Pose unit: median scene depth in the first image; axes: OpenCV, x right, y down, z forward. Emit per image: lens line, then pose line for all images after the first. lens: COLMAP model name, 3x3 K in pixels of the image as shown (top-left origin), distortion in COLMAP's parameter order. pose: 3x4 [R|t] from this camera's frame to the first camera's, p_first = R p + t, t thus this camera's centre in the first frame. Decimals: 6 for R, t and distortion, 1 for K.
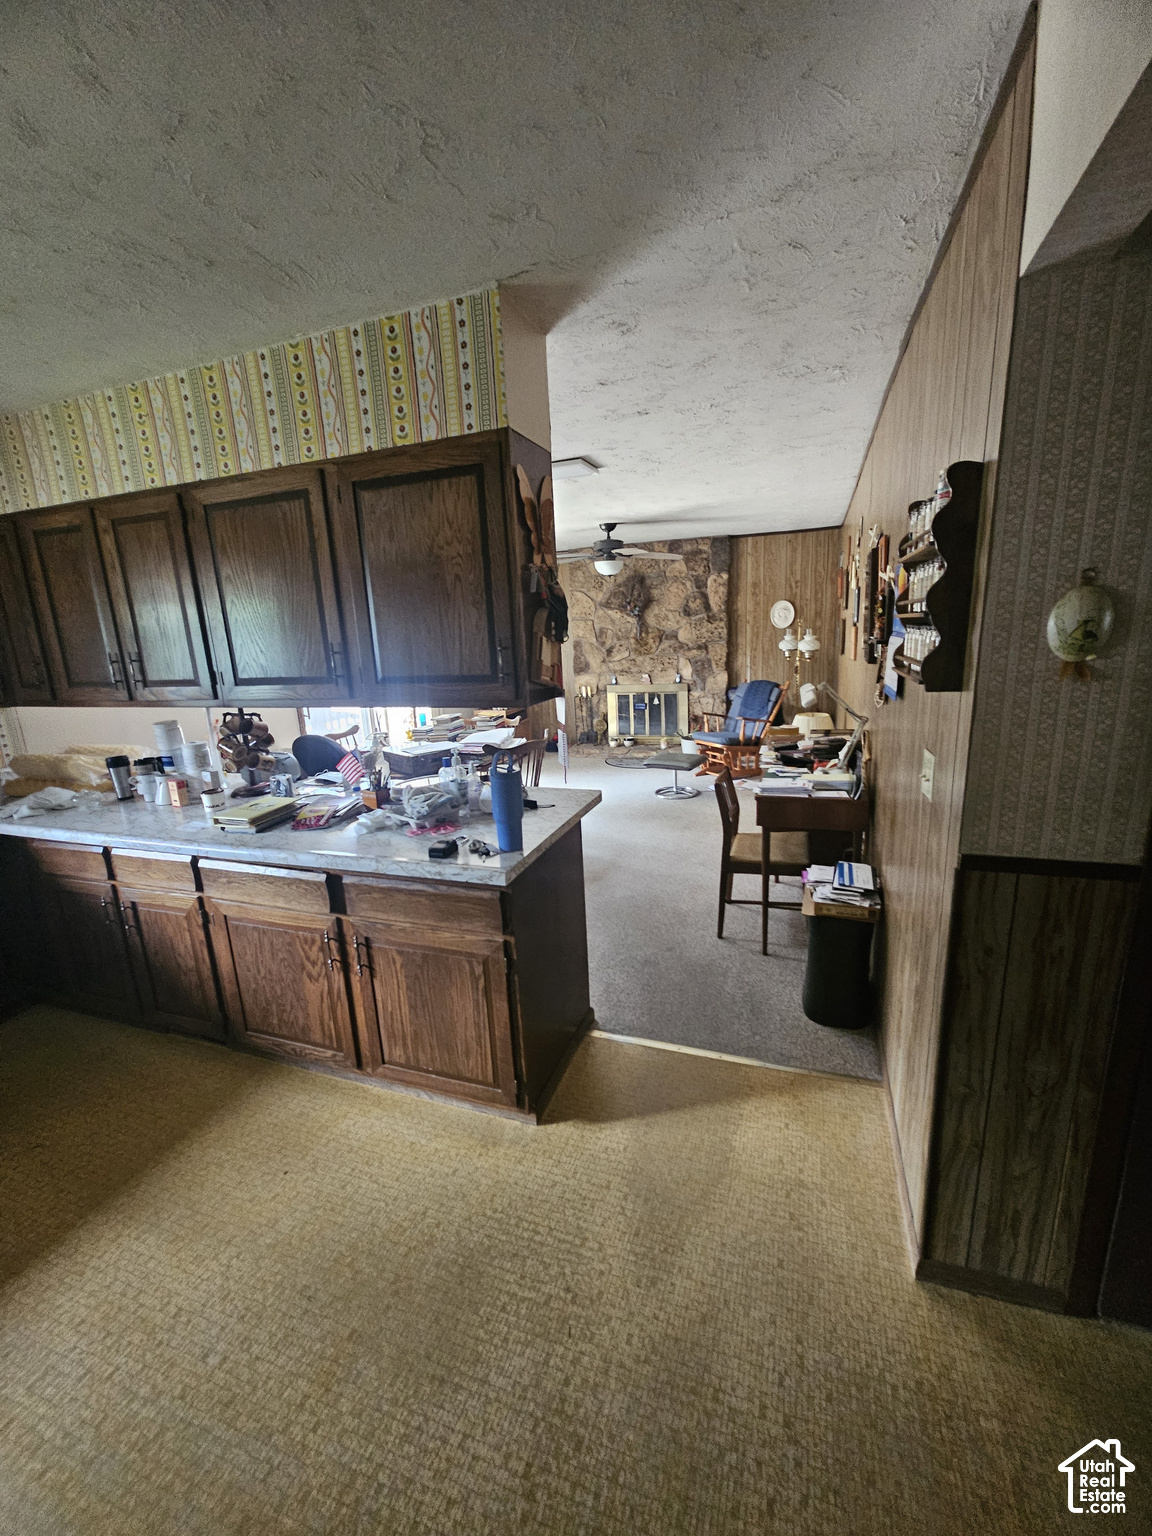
lens RADIAL K [[628.3, 0, 572.9], [0, 628.3, 770.8], [0, 0, 1]] dist [-0.002595, -0.000197]
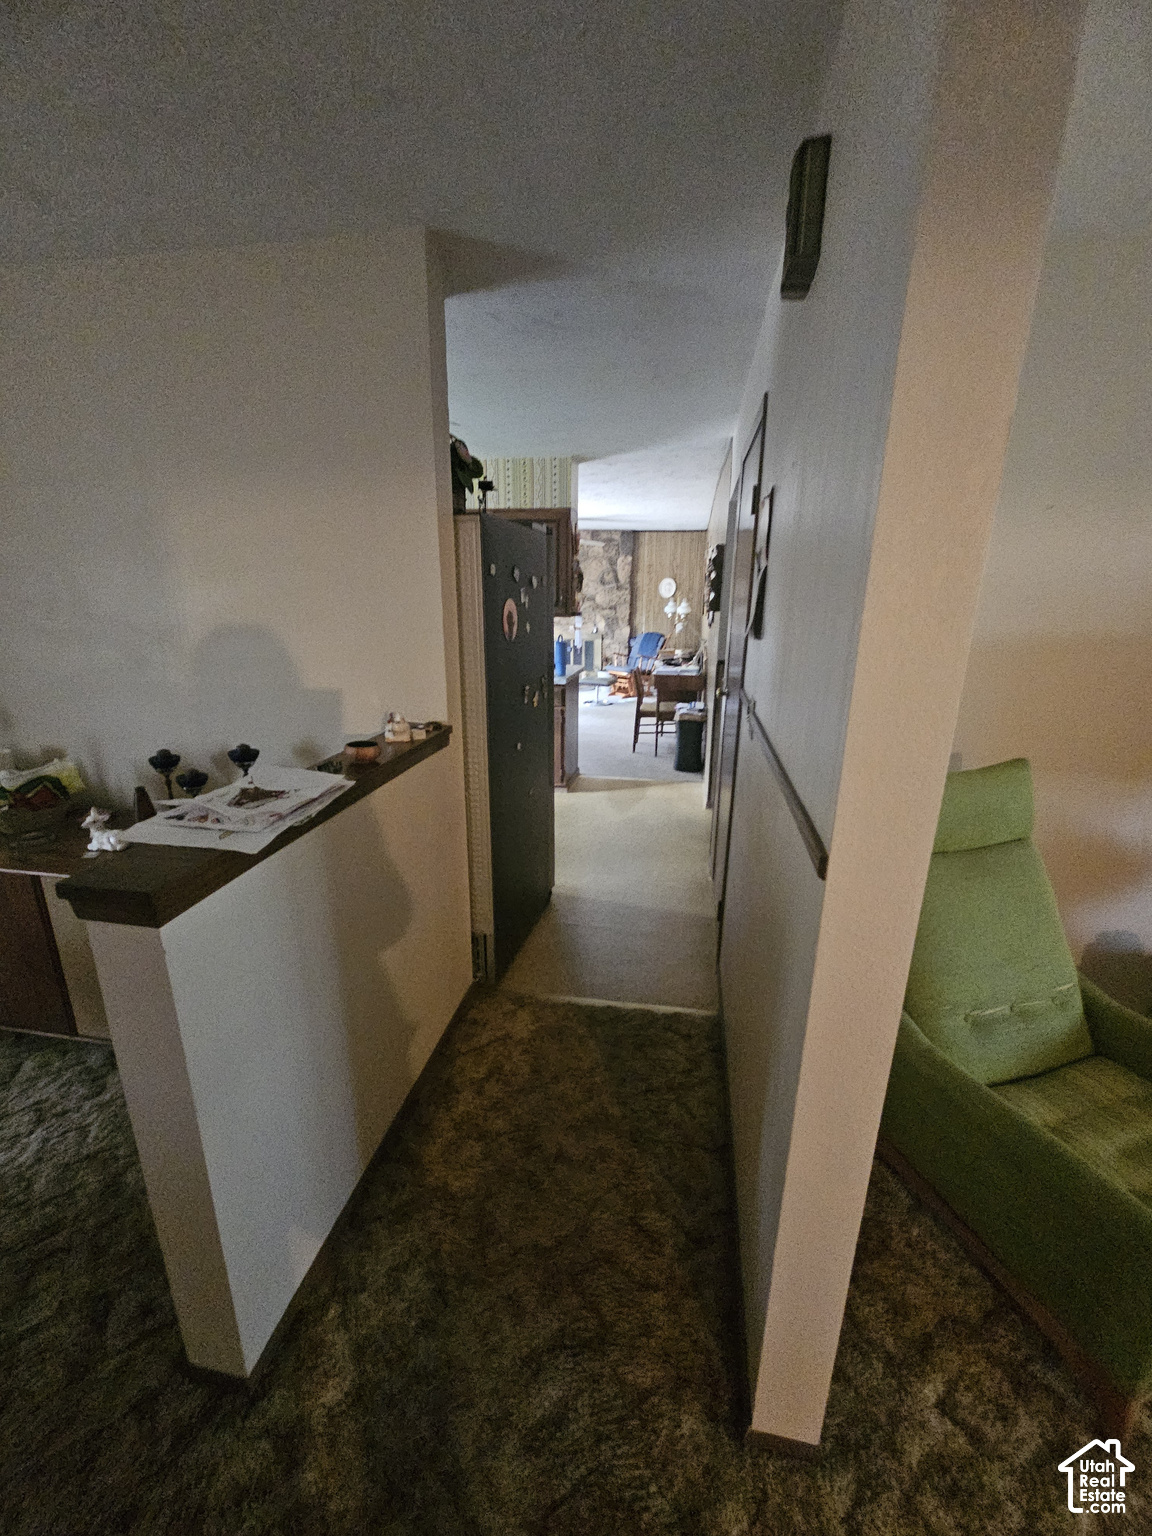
lens RADIAL K [[628.3, 0, 572.9], [0, 628.3, 770.8], [0, 0, 1]] dist [-0.002595, -0.000197]
pose [[0.983674, 0.006913, 0.179829, -0.136114], [-0.015888, 0.998696, 0.048520, 0.104046], [-0.179259, -0.050585, 0.982501, -0.399379]]
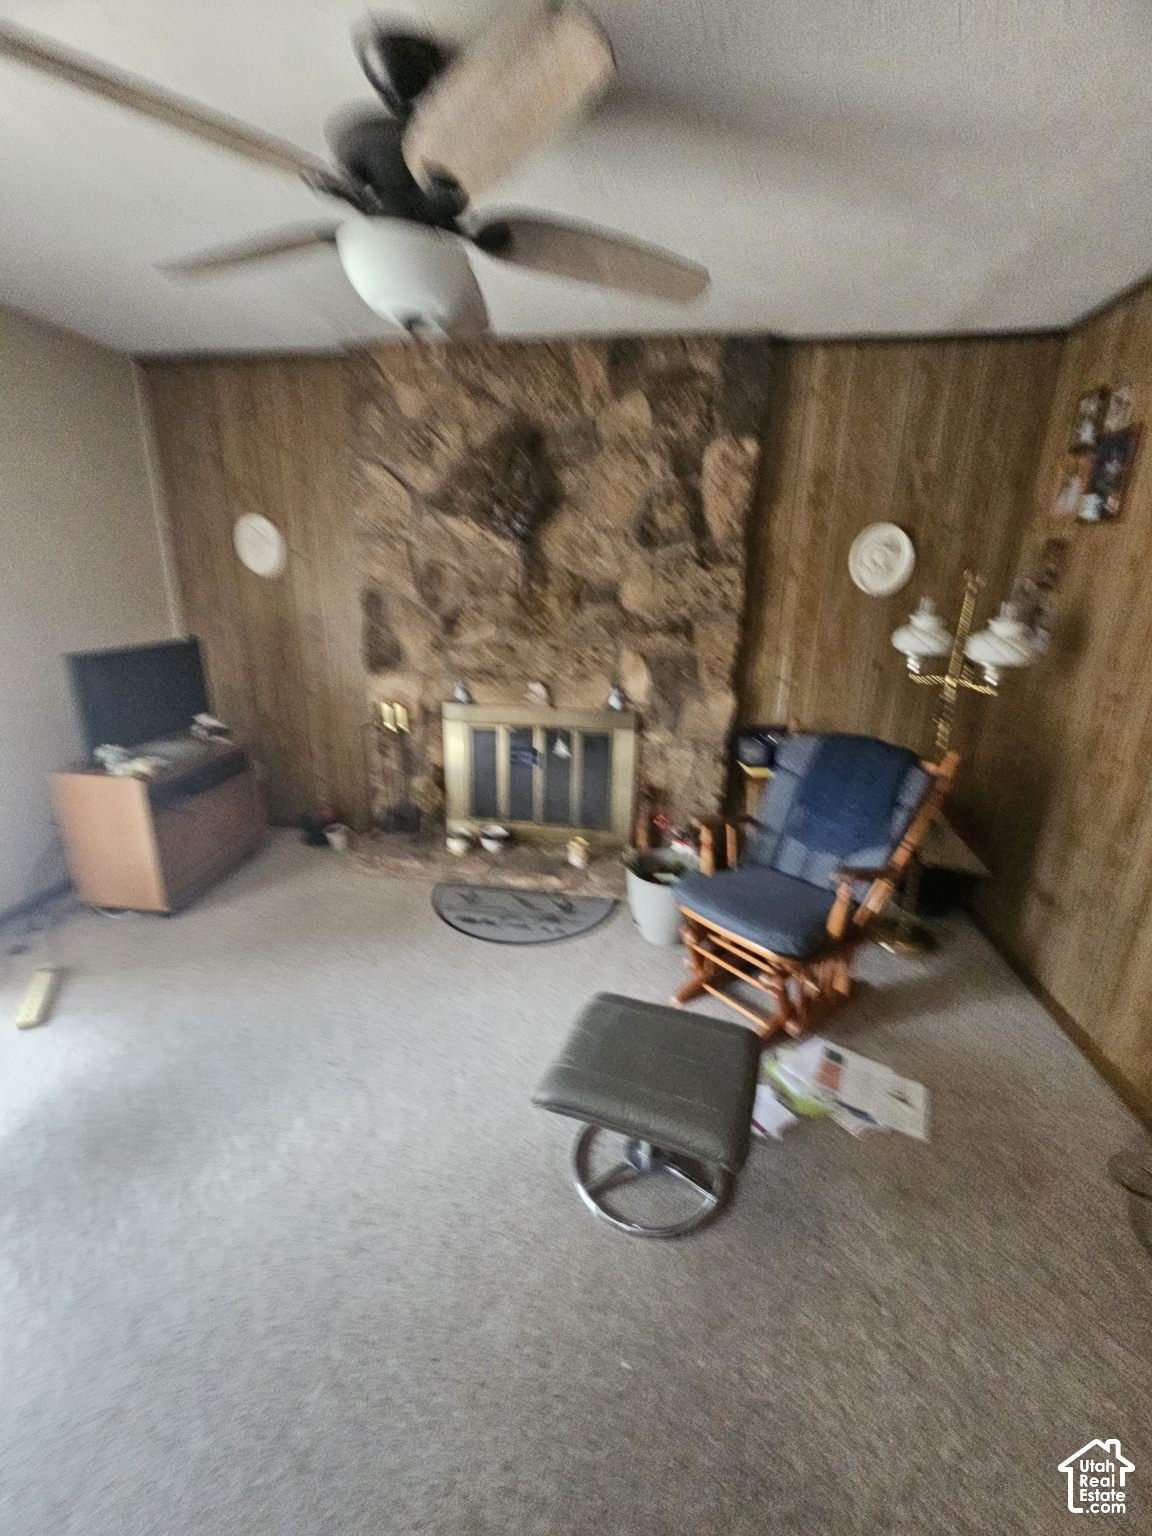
lens RADIAL K [[628.3, 0, 572.9], [0, 628.3, 770.8], [0, 0, 1]] dist [-0.002595, -0.000197]
pose [[0.980409, 0.012073, 0.196601, 0.060875], [-0.026404, 0.997167, 0.070439, -0.133834], [-0.195193, -0.074250, 0.977950, 0.620452]]
